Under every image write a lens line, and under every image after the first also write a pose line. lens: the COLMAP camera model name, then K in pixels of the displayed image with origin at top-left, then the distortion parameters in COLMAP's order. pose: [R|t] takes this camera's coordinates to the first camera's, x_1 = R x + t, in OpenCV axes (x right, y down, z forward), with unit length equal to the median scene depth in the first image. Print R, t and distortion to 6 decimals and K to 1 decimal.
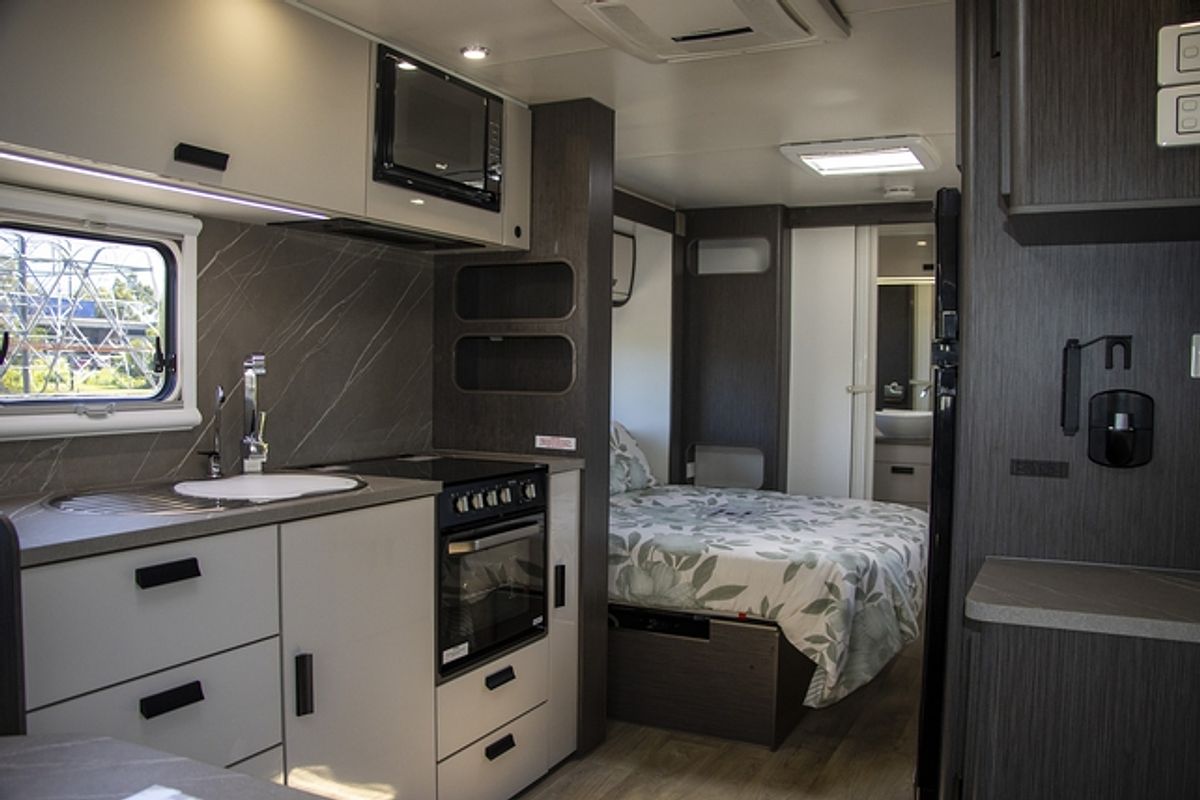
lens RADIAL K [[994.5, 0, 596.6], [0, 994.5, 419.6], [0, 0, 1]] dist [-0.187753, 0.136720]
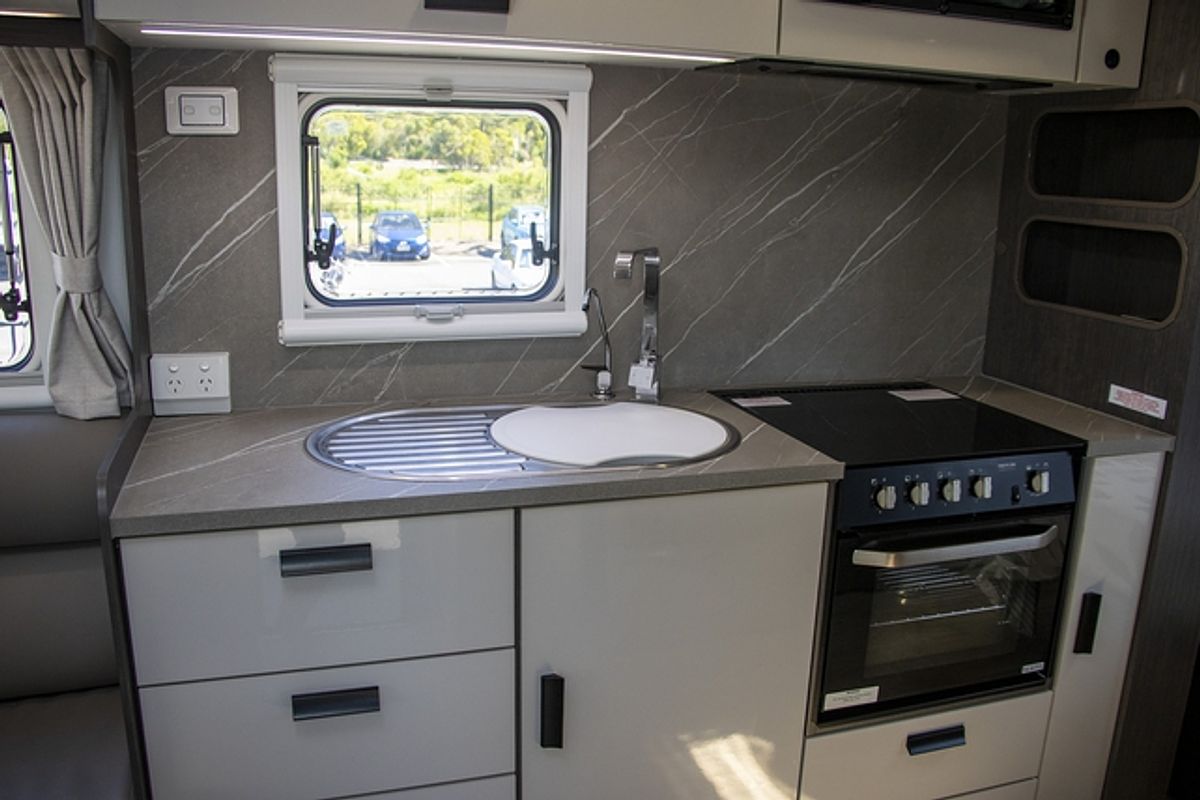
lens RADIAL K [[994.5, 0, 596.6], [0, 994.5, 419.6], [0, 0, 1]] dist [-0.187753, 0.136720]
pose [[0.697814, 0.181828, -0.692816, 0.170109], [-0.049908, 0.977235, 0.206206, -0.088921], [0.714538, -0.109316, 0.691003, 0.404079]]
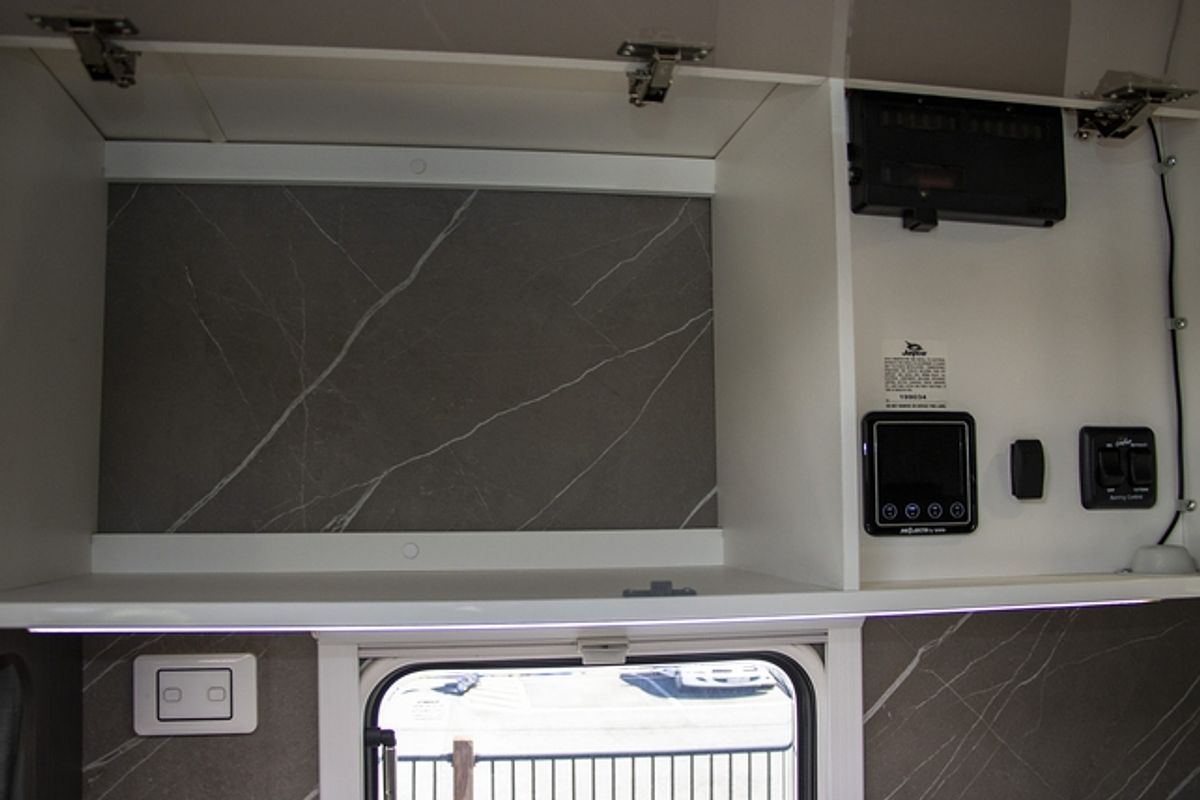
lens RADIAL K [[994.5, 0, 596.6], [0, 994.5, 419.6], [0, 0, 1]] dist [-0.187753, 0.136720]
pose [[0.574617, -0.086115, -0.813879, -0.102120], [-0.021202, 0.992549, -0.119988, -0.214599], [0.818148, 0.086203, 0.568510, 0.592415]]
